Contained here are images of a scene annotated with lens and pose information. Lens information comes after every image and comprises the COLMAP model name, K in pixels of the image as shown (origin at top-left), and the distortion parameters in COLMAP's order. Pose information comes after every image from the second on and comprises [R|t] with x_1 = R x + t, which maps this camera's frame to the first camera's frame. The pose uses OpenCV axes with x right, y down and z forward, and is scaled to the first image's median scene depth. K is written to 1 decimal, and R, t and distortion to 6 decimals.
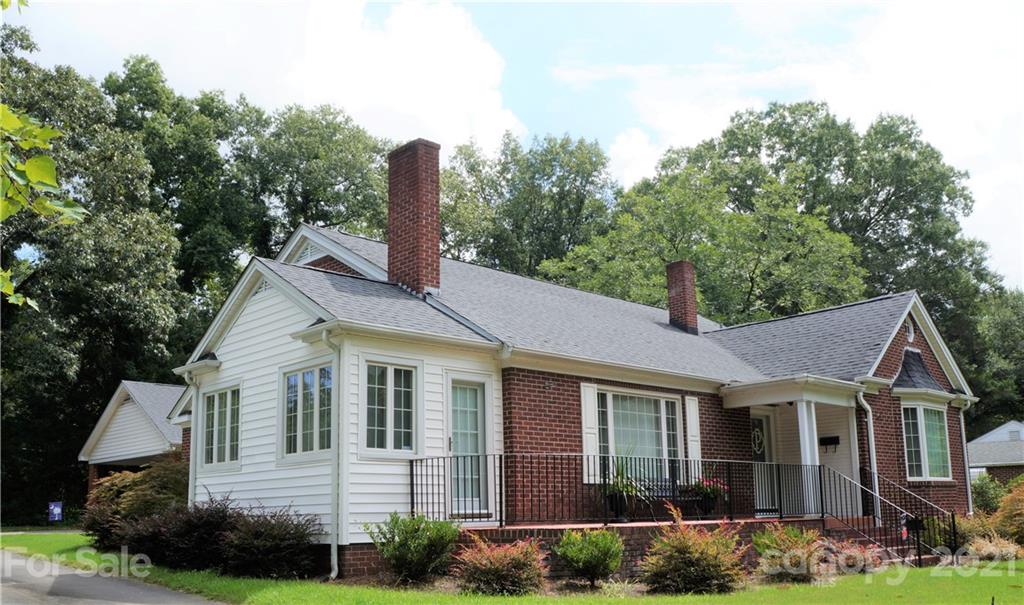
lens RADIAL K [[904.9, 0, 510.0], [0, 904.9, 364.4], [0, 0, 1]] dist [-0.056815, 0.008462]
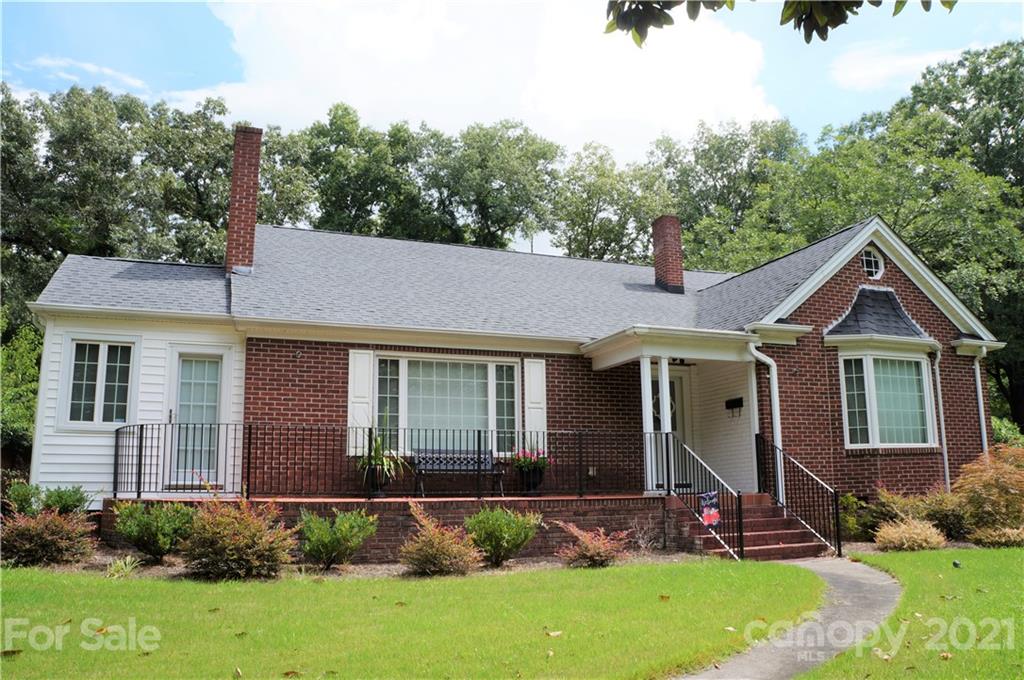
lens RADIAL K [[813.8, 0, 513.1], [0, 813.8, 352.9], [0, 0, 1]] dist [-0.122675, 0.007240]
pose [[0.926013, -0.058382, -0.372949, 0.516865], [0.057349, 0.998258, -0.013875, 0.042258], [0.373109, -0.008540, 0.927748, 0.259170]]
